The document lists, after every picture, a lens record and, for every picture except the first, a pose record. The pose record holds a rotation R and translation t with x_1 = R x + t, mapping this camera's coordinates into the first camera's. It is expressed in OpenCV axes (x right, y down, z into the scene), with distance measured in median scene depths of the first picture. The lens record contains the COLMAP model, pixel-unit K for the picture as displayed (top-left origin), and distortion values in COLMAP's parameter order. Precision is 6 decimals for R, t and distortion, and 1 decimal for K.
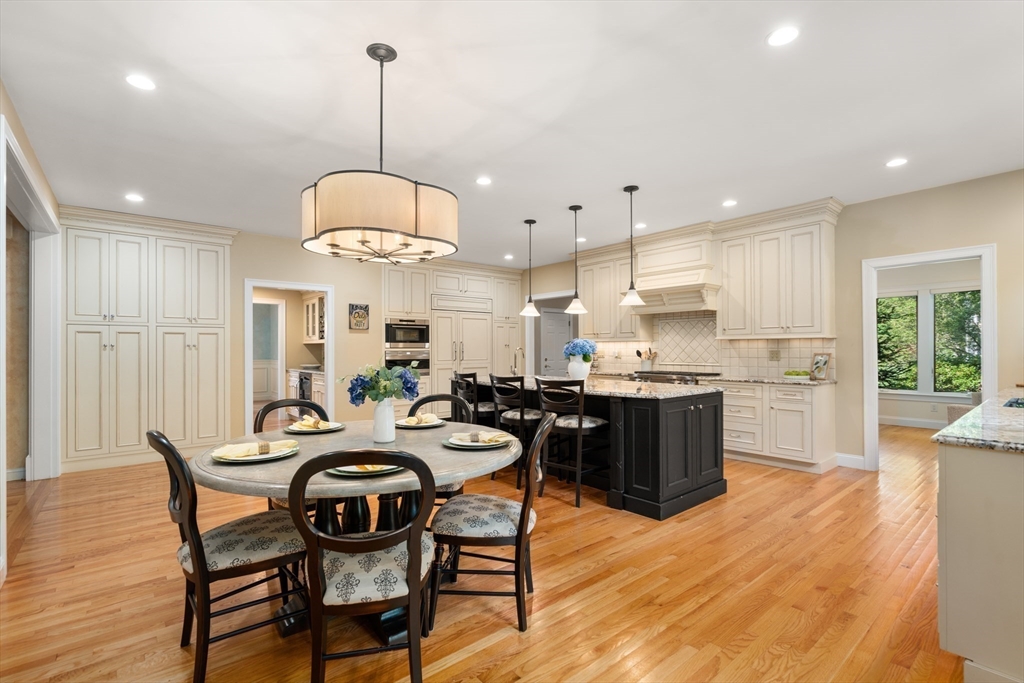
lens RADIAL K [[463.9, 0, 511.8], [0, 463.9, 346.9], [0, 0, 1]] dist [0.000723, 0.000094]
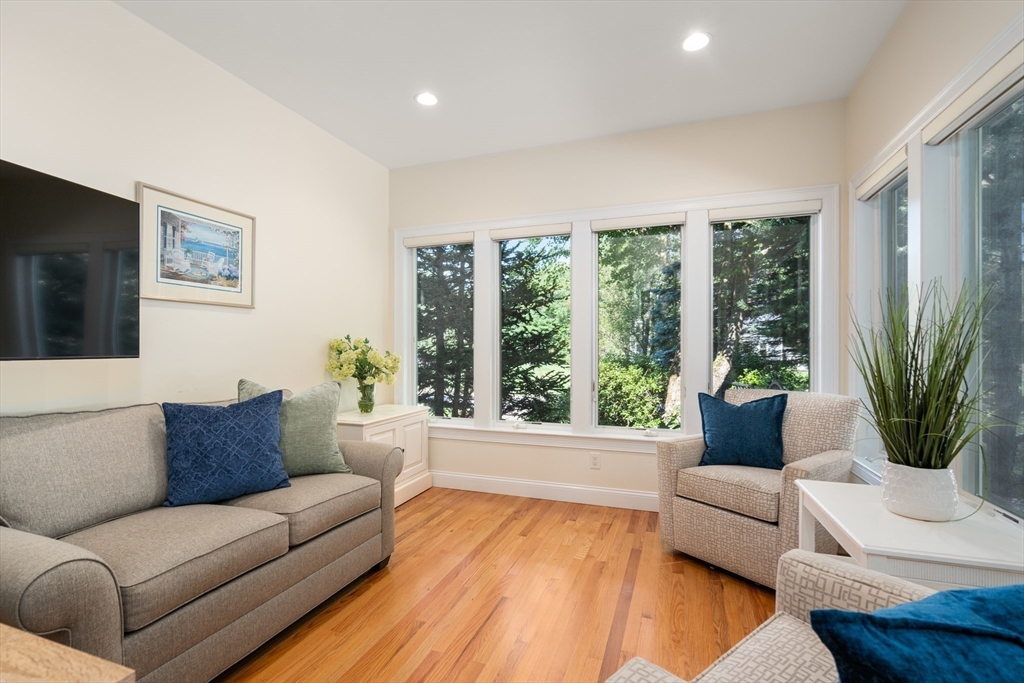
lens RADIAL K [[473.0, 0, 508.9], [0, 473.0, 343.2], [0, 0, 1]] dist [-0.002083, 0.000130]
pose [[0.864807, 0.016436, 0.501835, 0.762421], [-0.015744, 0.999860, -0.005615, 0.011895], [-0.501857, -0.003045, 0.864945, 0.809968]]
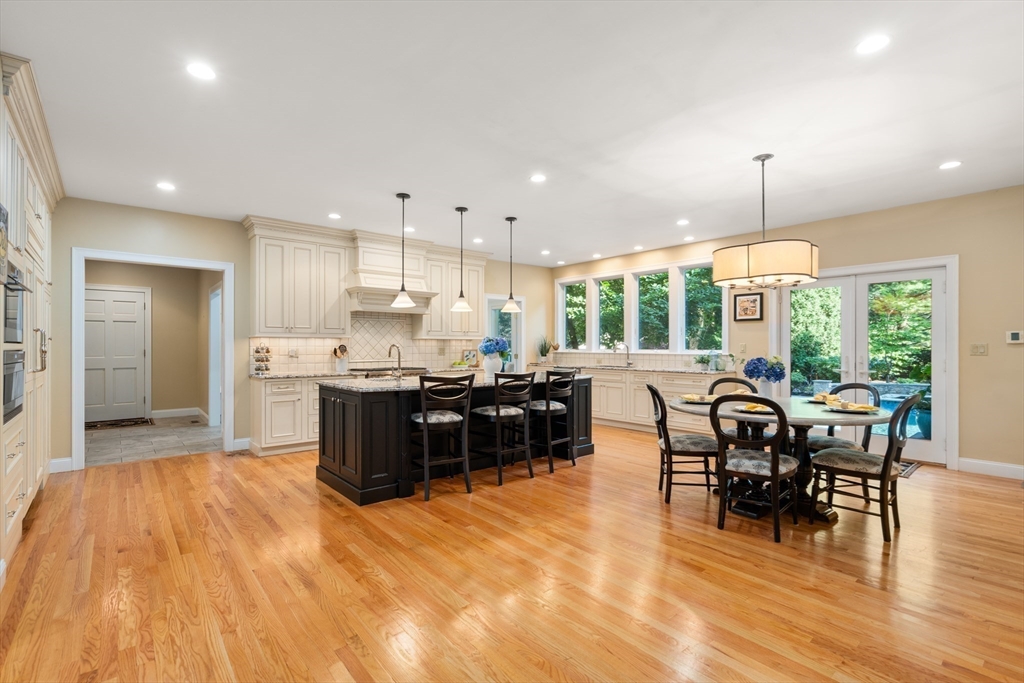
lens RADIAL K [[473.0, 0, 508.9], [0, 473.0, 343.2], [0, 0, 1]] dist [-0.002083, 0.000130]
pose [[-0.002582, 0.007965, 0.999965, -0.830143], [-0.004964, 0.999956, -0.007977, 0.004341], [-0.999984, -0.004984, -0.002542, 0.815107]]
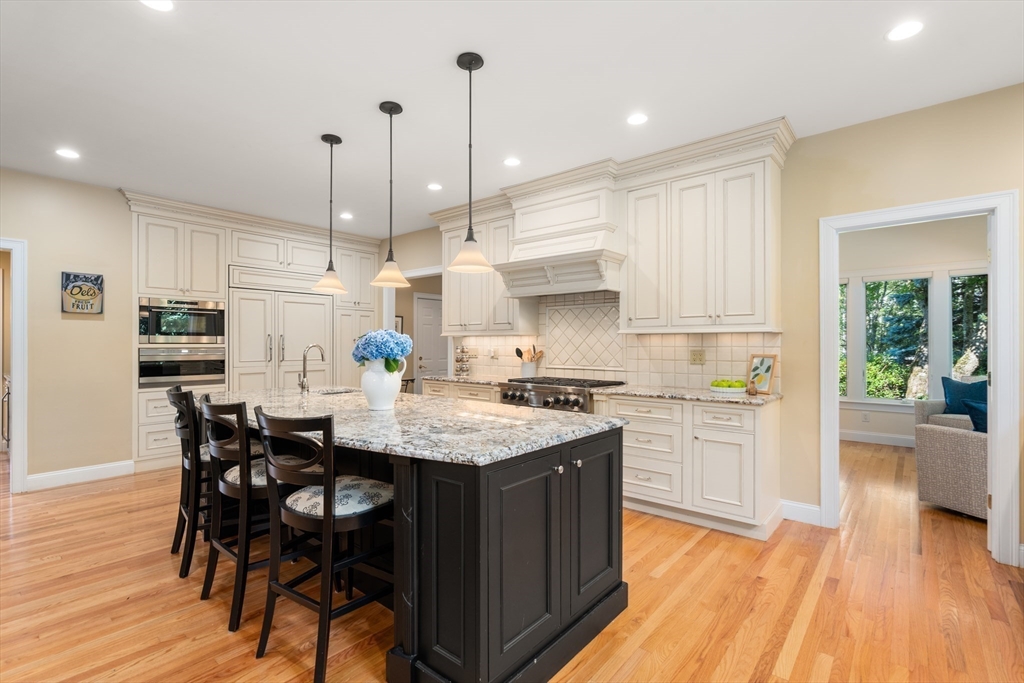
lens RADIAL K [[473.0, 0, 508.9], [0, 473.0, 343.2], [0, 0, 1]] dist [-0.002083, 0.000130]
pose [[0.986255, 0.004609, 0.165169, 0.169976], [-0.005086, 0.999984, 0.002464, -0.002890], [-0.165155, -0.003270, 0.986262, 0.347257]]
